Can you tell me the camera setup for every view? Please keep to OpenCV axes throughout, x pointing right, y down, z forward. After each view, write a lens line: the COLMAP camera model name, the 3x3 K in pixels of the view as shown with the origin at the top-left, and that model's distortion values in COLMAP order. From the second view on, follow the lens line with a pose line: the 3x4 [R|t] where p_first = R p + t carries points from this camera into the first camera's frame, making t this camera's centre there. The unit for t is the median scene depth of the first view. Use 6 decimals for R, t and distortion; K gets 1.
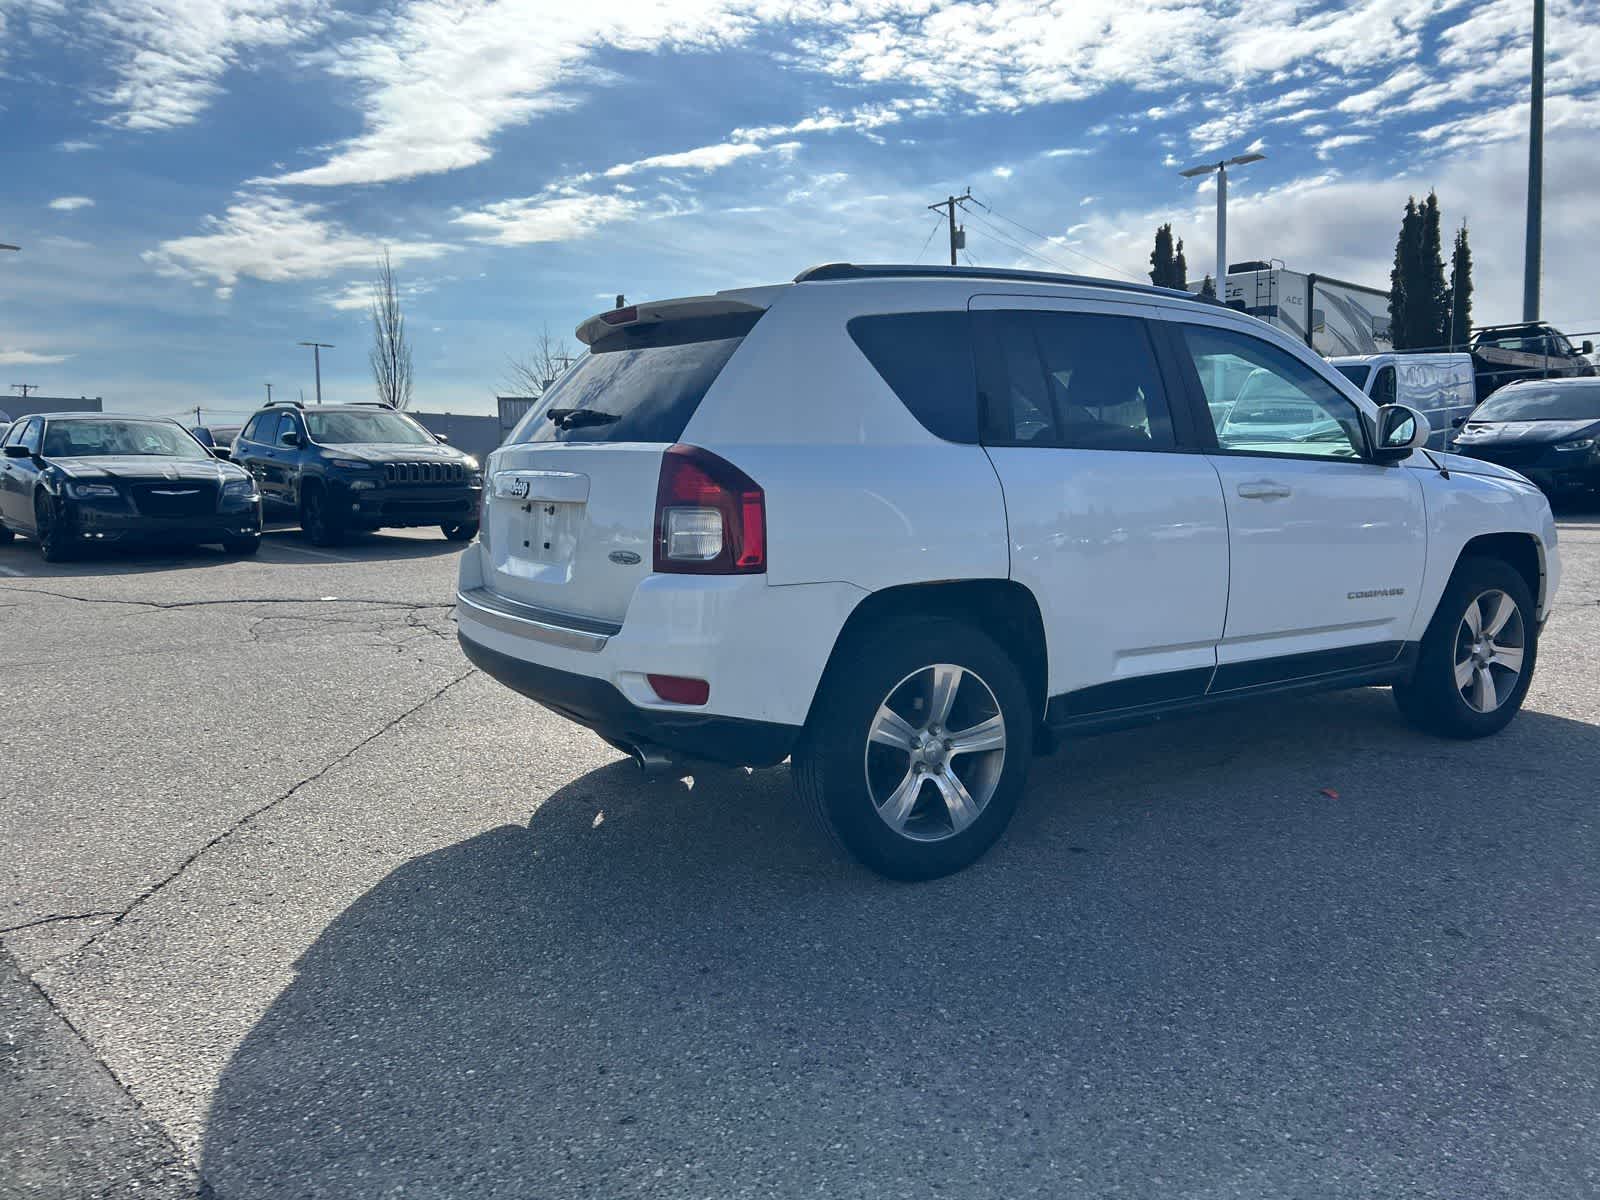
lens RADIAL K [[1196.8, 0, 811.8], [0, 1196.8, 572.8], [0, 0, 1]] dist [0.053357, -0.054345]
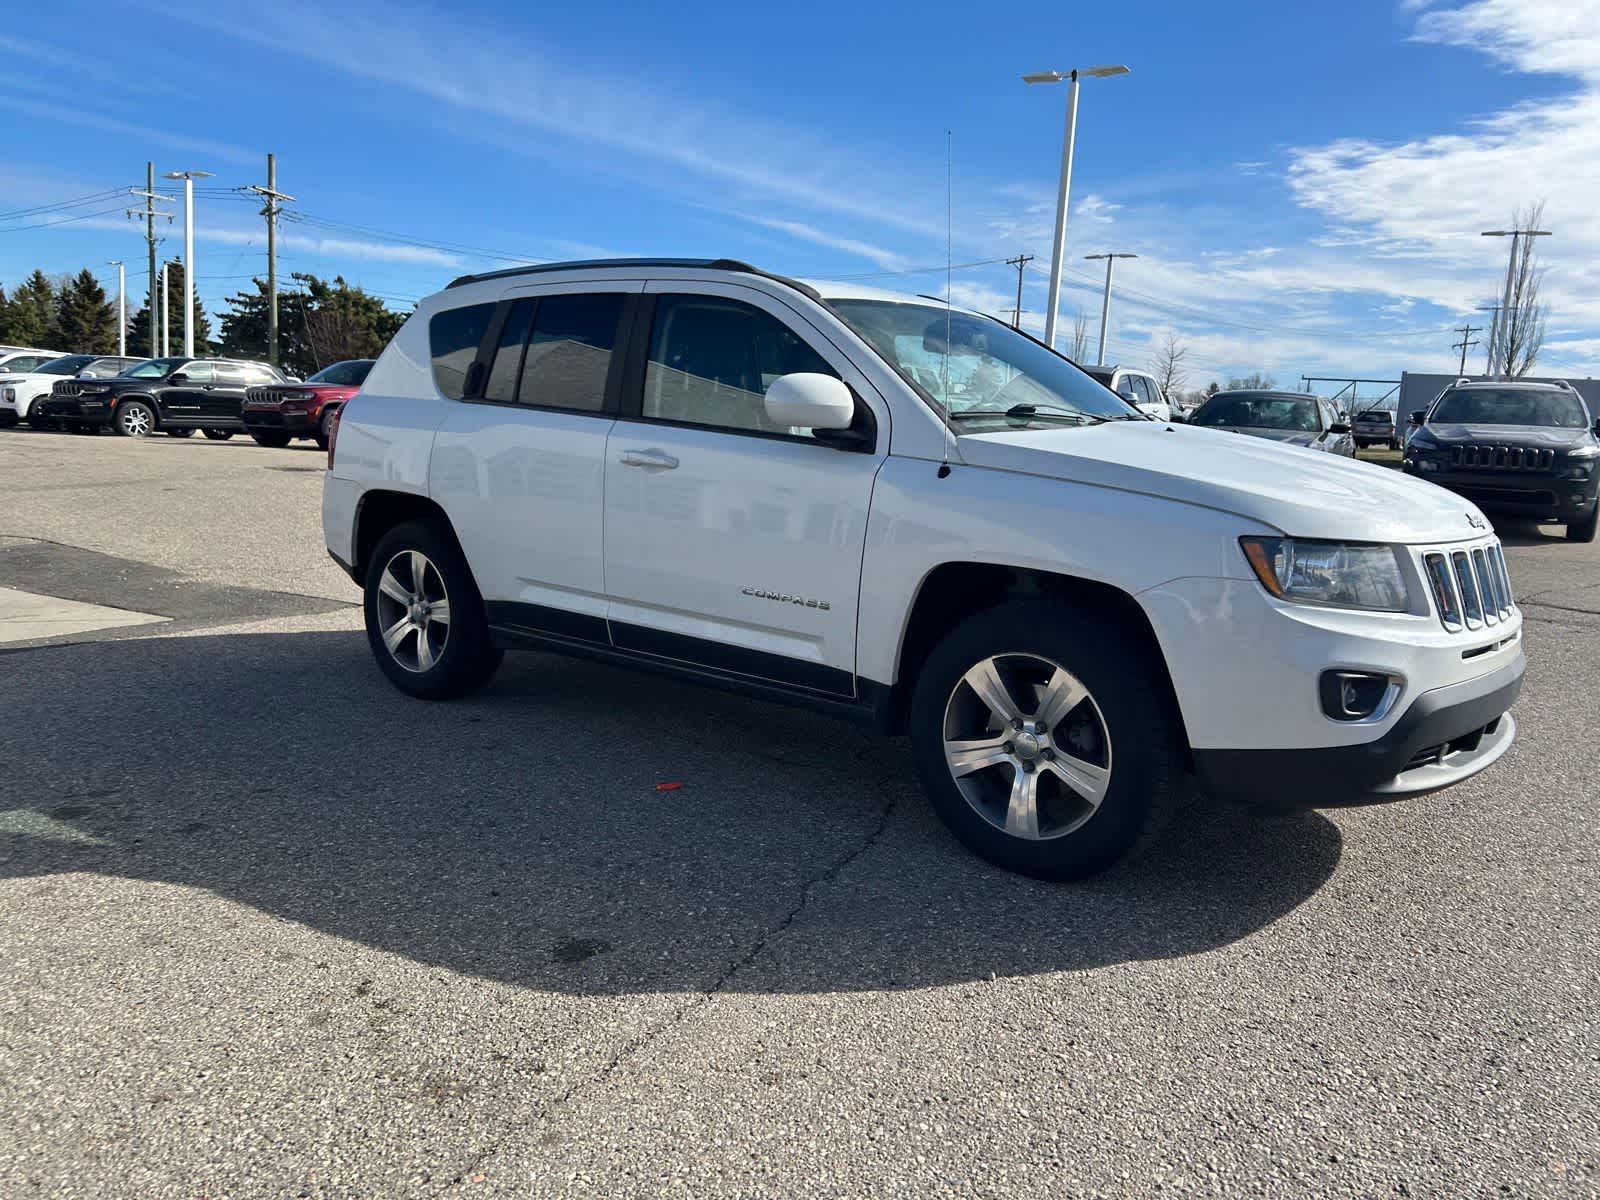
lens RADIAL K [[1196.8, 0, 810.8], [0, 1196.8, 597.8], [0, 0, 1]] dist [0.053357, -0.054345]
pose [[0.317045, 0.167392, -0.933522, 1.605187], [-0.134222, 0.982313, 0.130556, -0.121312], [0.938865, 0.083907, 0.333905, 0.953812]]
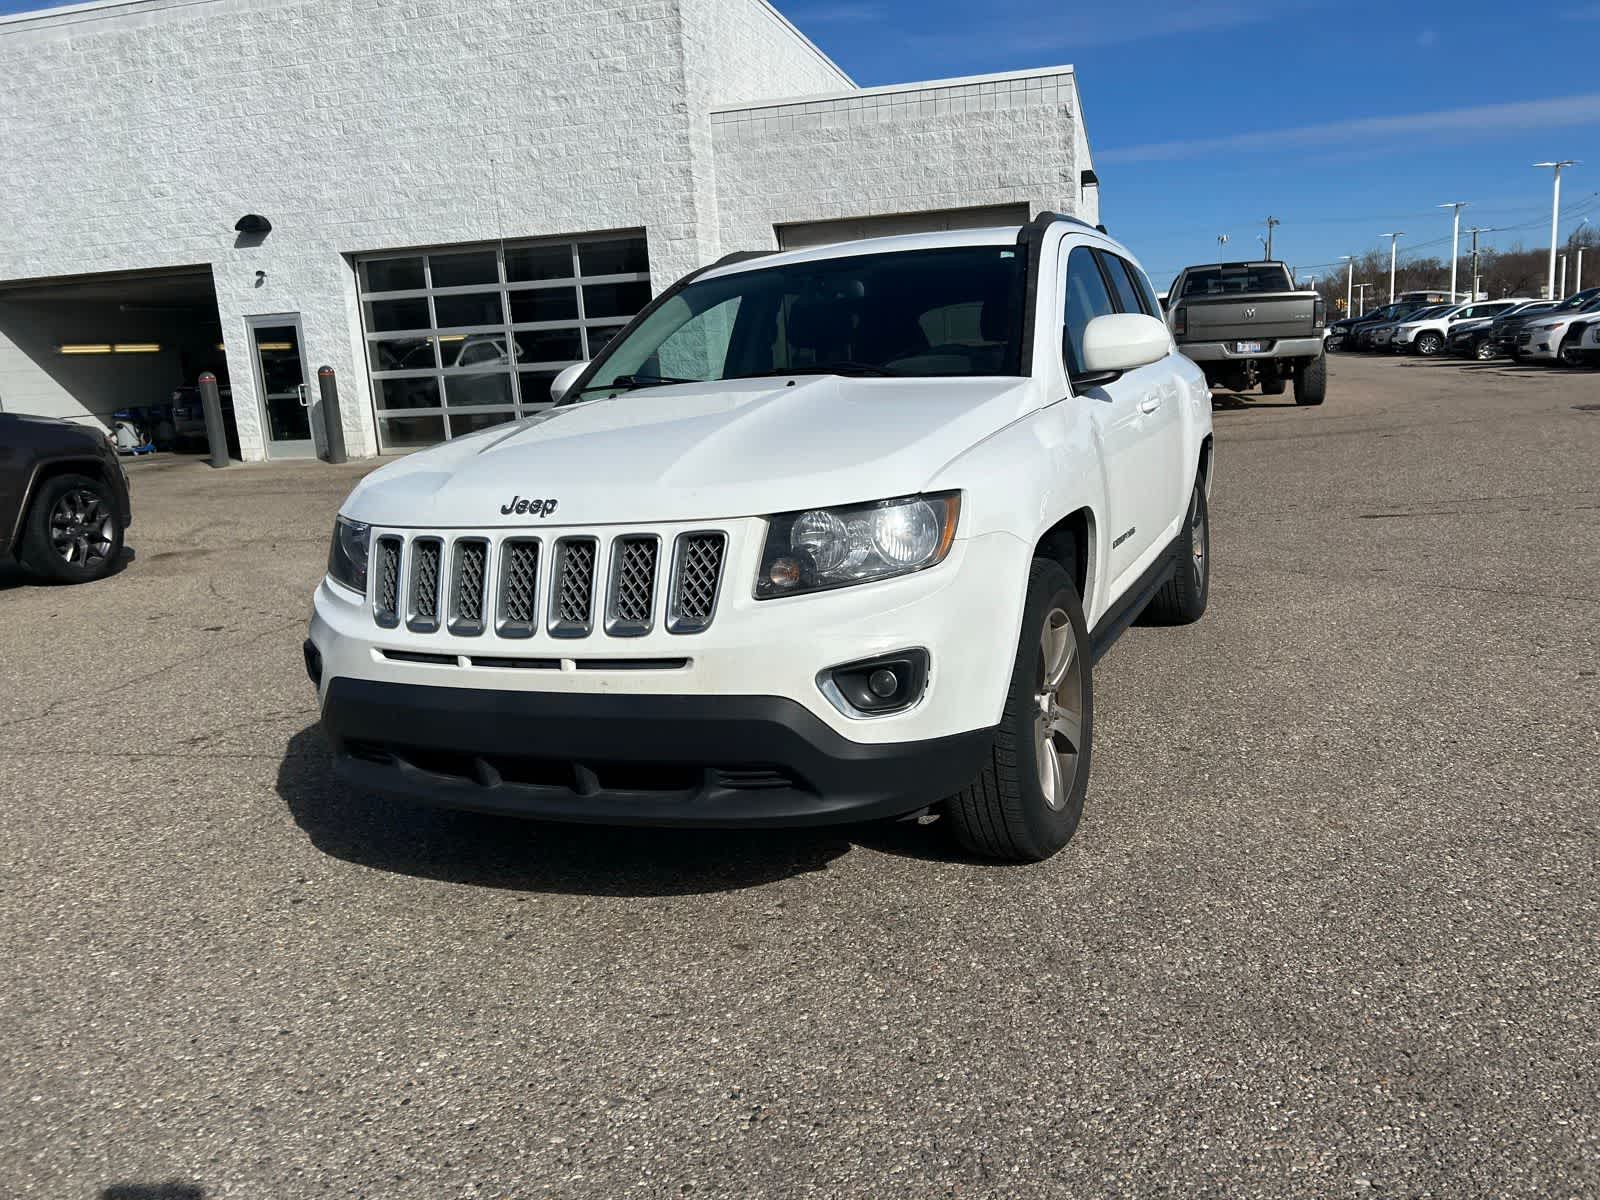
lens RADIAL K [[1197.3, 0, 810.3], [0, 1197.3, 595.7], [0, 0, 1]] dist [0.039972, -0.037087]
pose [[-0.831532, 0.168753, -0.529223, 1.118538], [0.030395, 0.965132, 0.259993, -0.260466], [0.554644, 0.200107, -0.807668, 2.475405]]
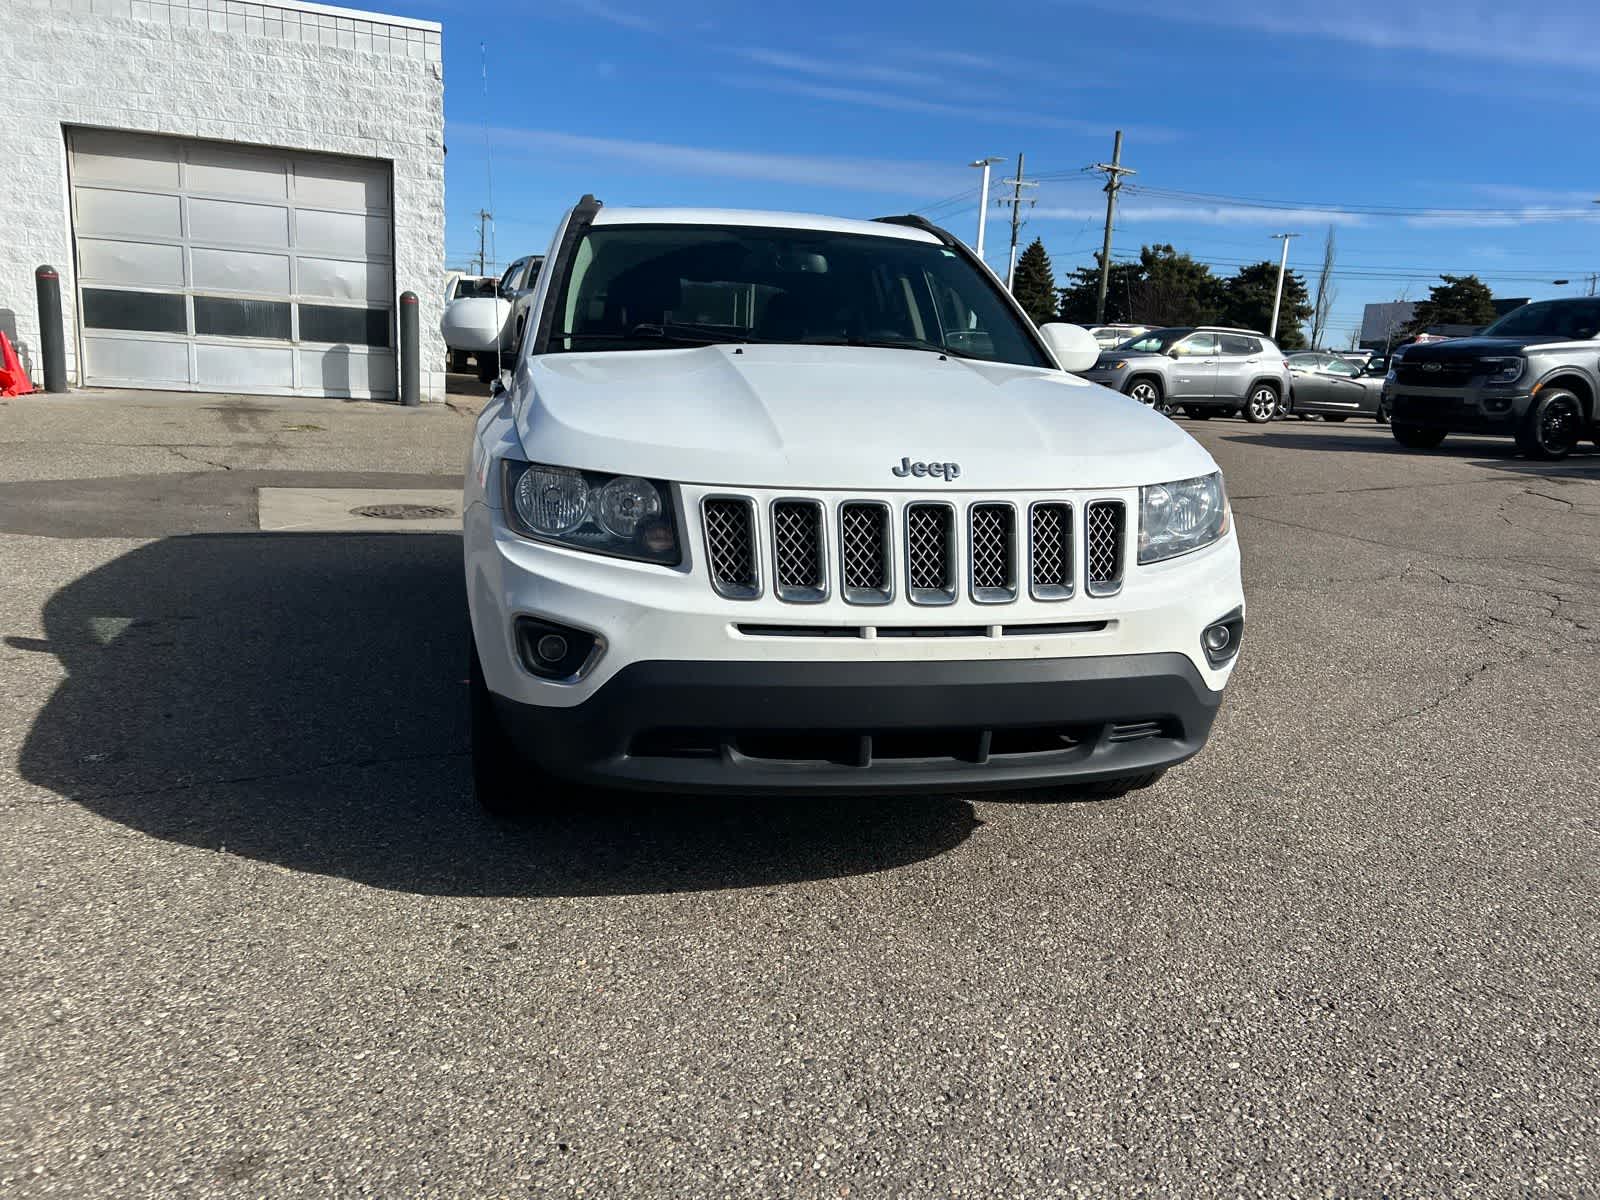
lens RADIAL K [[1196.8, 0, 811.2], [0, 1196.8, 618.3], [0, 0, 1]] dist [0.053357, -0.054345]
pose [[-0.353409, 0.203176, -0.913138, 1.549804], [-0.120422, 0.958127, 0.259792, -0.217839], [0.927686, 0.201775, -0.314144, 1.946701]]
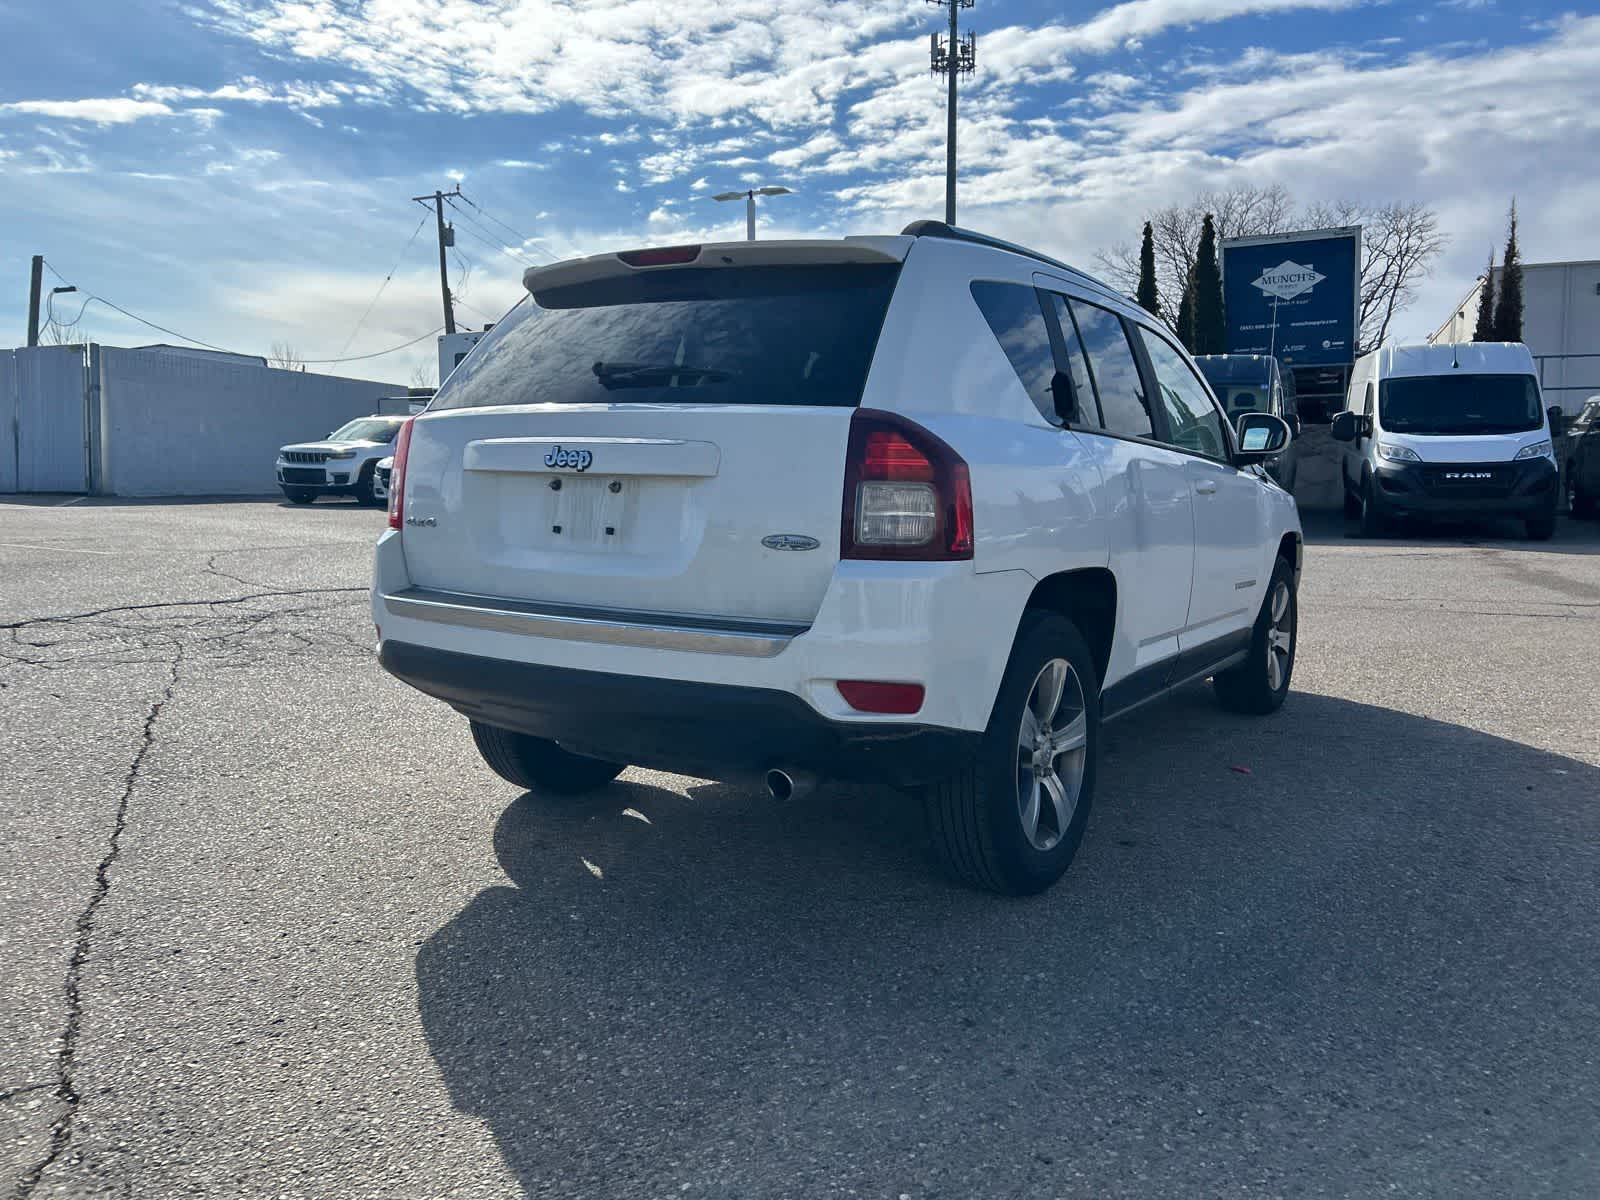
lens RADIAL K [[1196.8, 0, 805.7], [0, 1196.8, 576.0], [0, 0, 1]] dist [0.053357, -0.054345]
pose [[0.906248, -0.007833, 0.422675, -0.461107], [0.011284, 0.999920, -0.005663, 0.014050], [-0.422597, 0.009901, 0.906264, 0.224873]]
